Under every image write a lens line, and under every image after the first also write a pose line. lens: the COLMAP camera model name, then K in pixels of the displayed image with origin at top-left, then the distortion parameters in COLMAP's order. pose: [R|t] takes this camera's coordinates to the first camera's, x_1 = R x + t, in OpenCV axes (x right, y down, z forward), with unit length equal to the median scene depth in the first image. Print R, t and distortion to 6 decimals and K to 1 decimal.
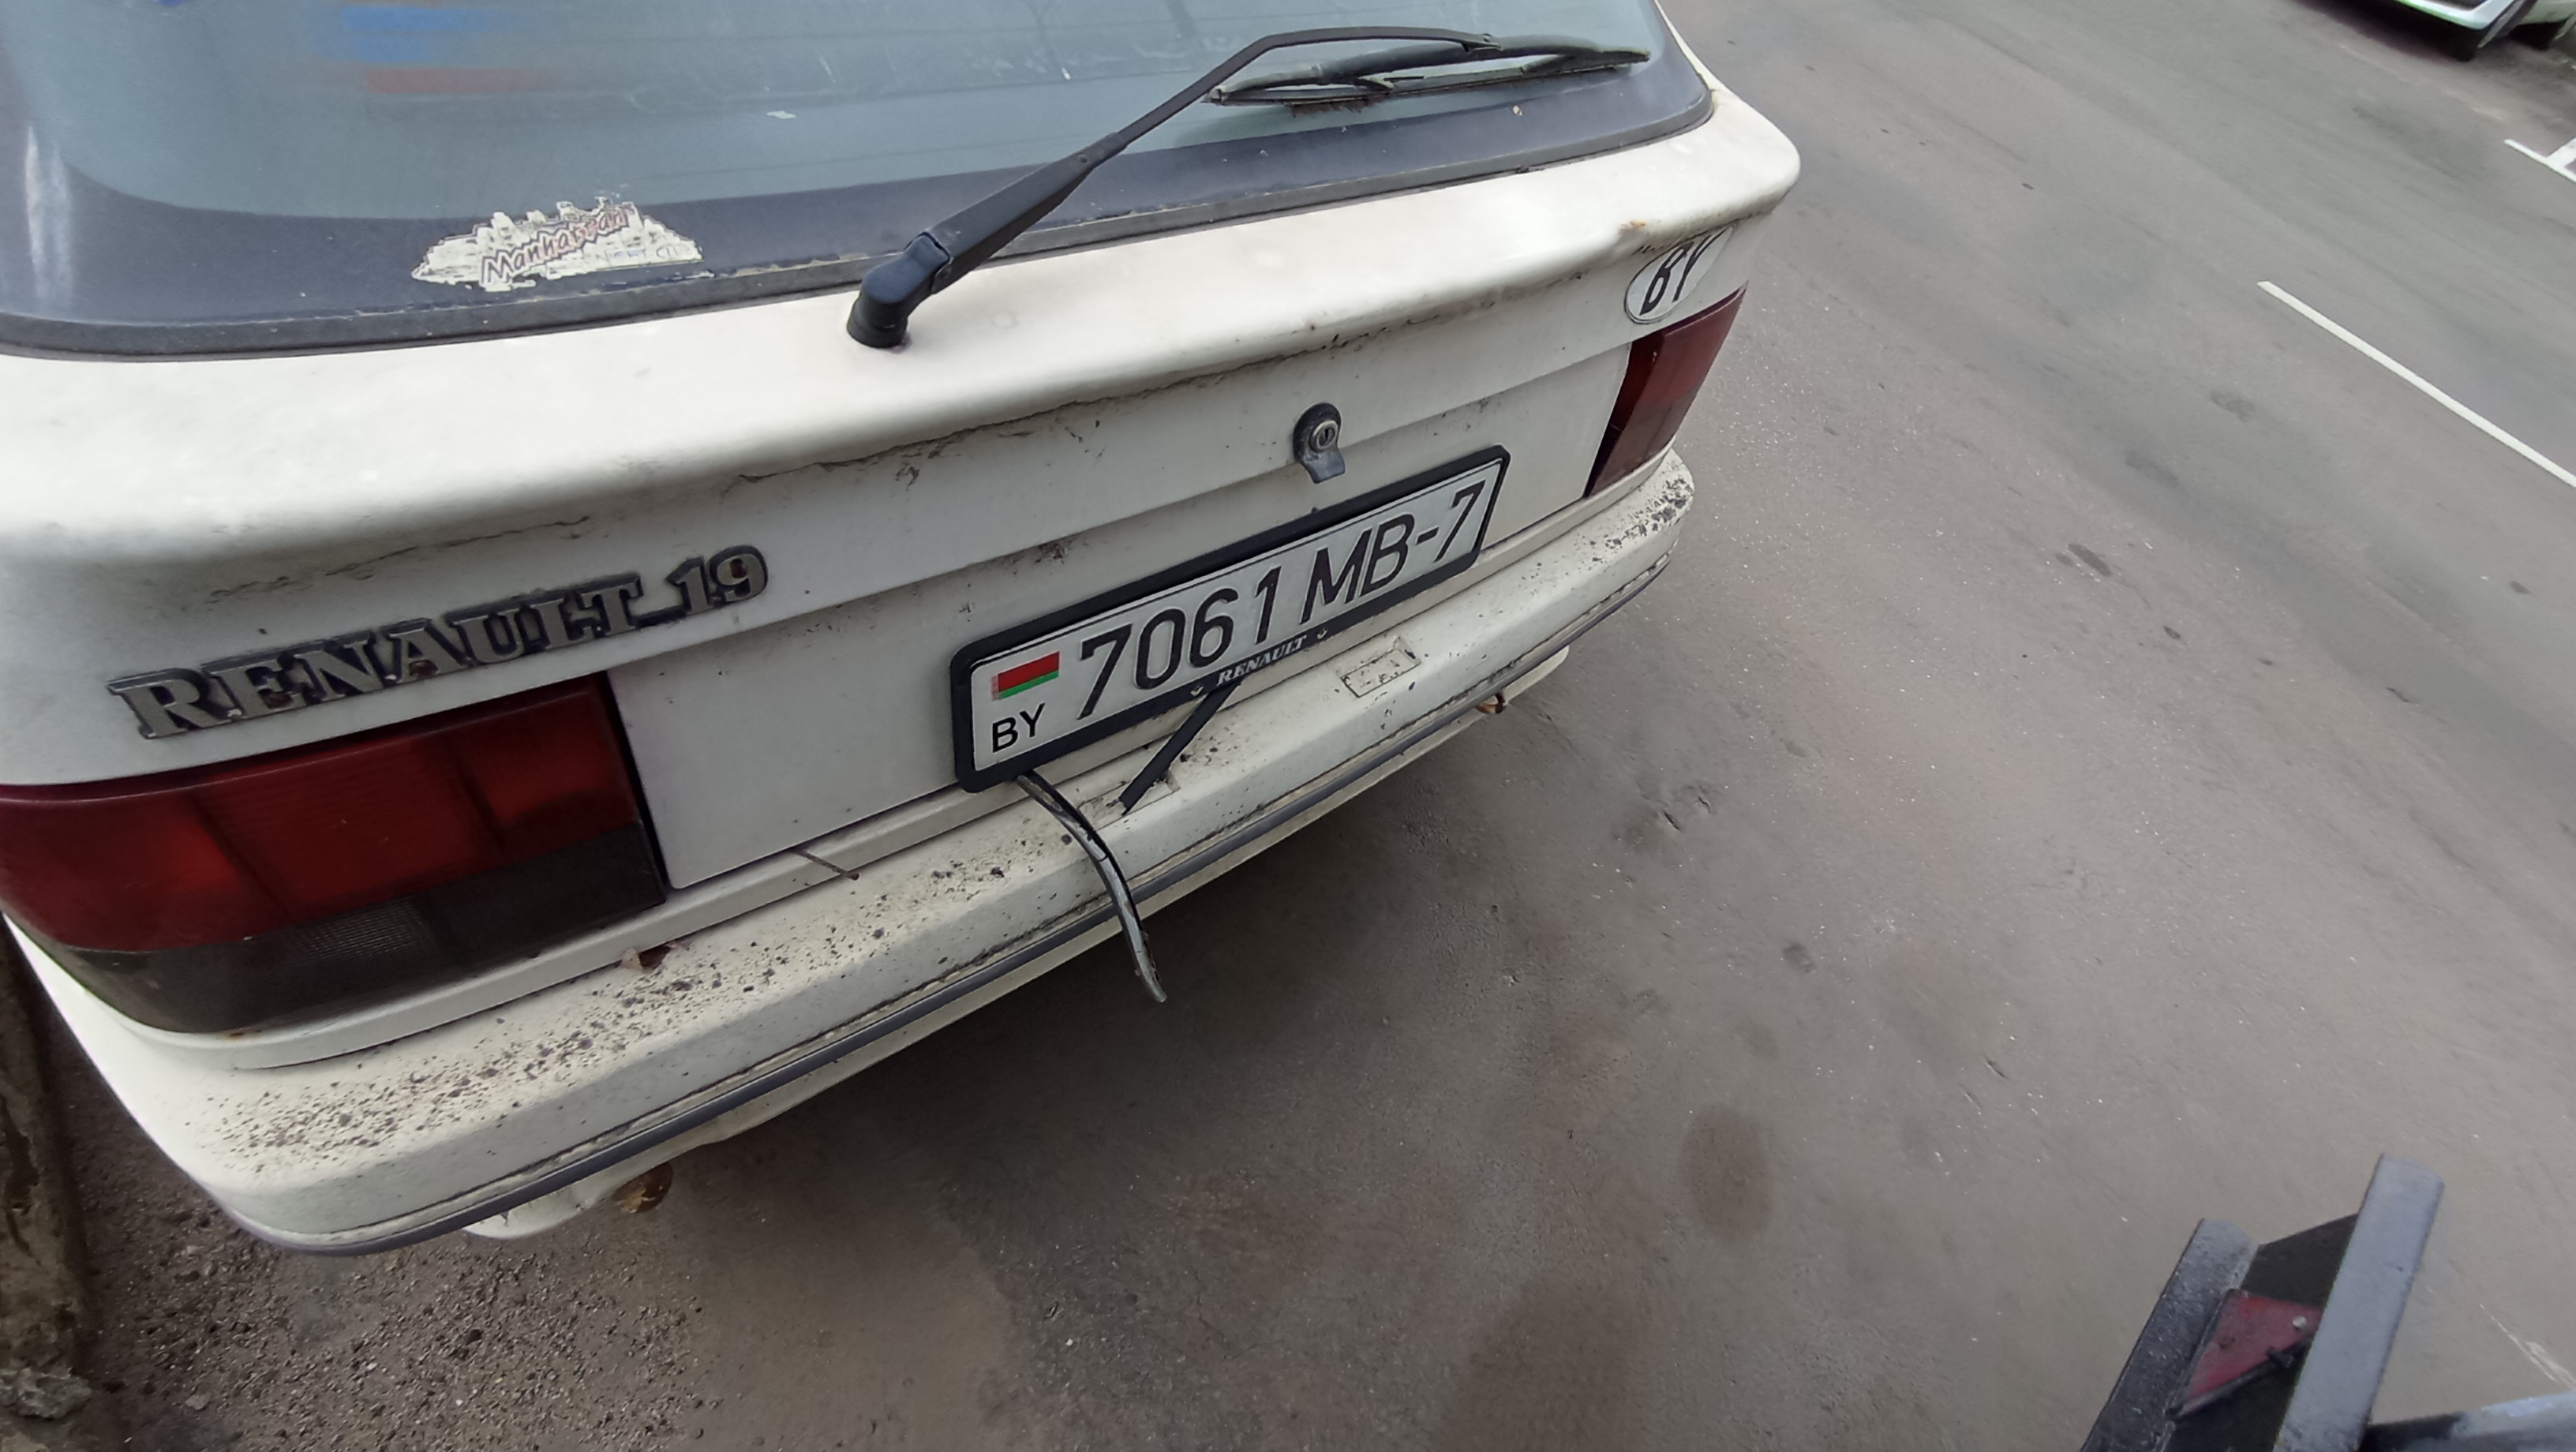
lens RADIAL K [[1222.5, 0, 1288.0], [0, 1222.5, 726.0], [0, 0, 1]] dist [-0.047808, 0.036428]
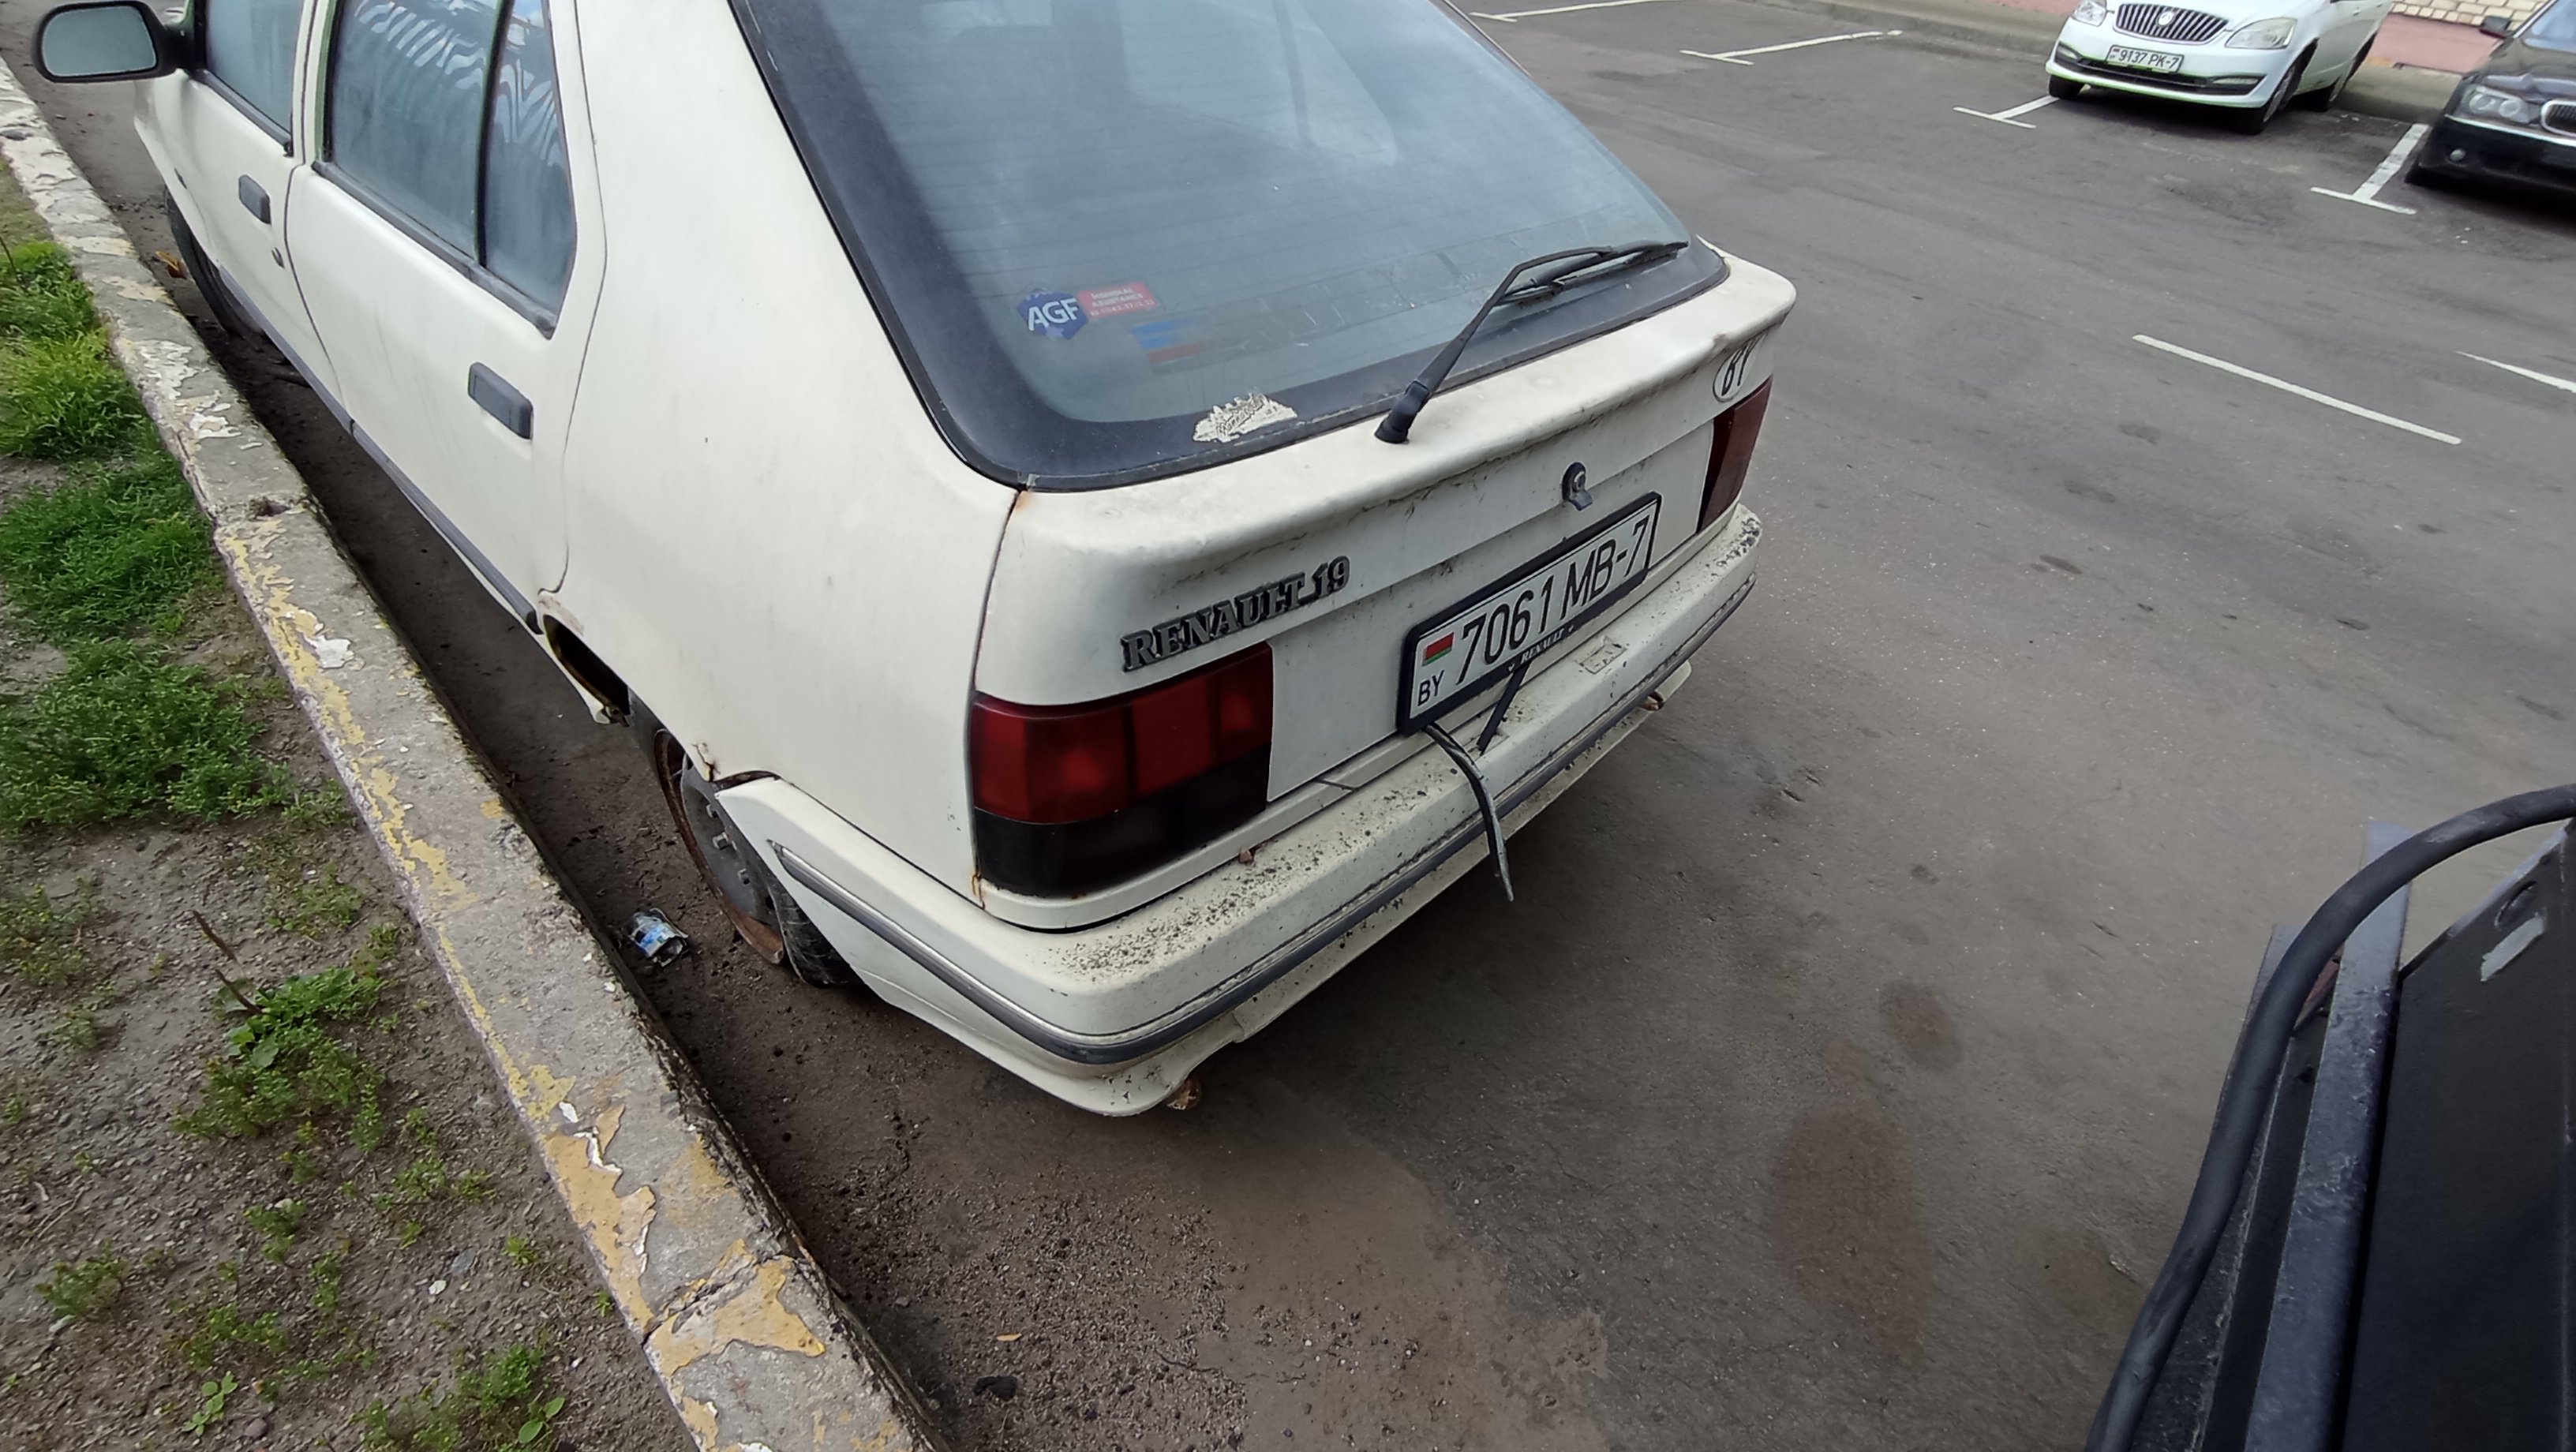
lens RADIAL K [[1222.5, 0, 1288.0], [0, 1222.5, 726.0], [0, 0, 1]] dist [-0.047808, 0.036428]
pose [[0.982600, -0.185569, 0.007814, -0.380383], [0.183939, 0.966409, -0.179501, 0.269315], [0.025758, 0.177815, 0.983727, -0.507844]]
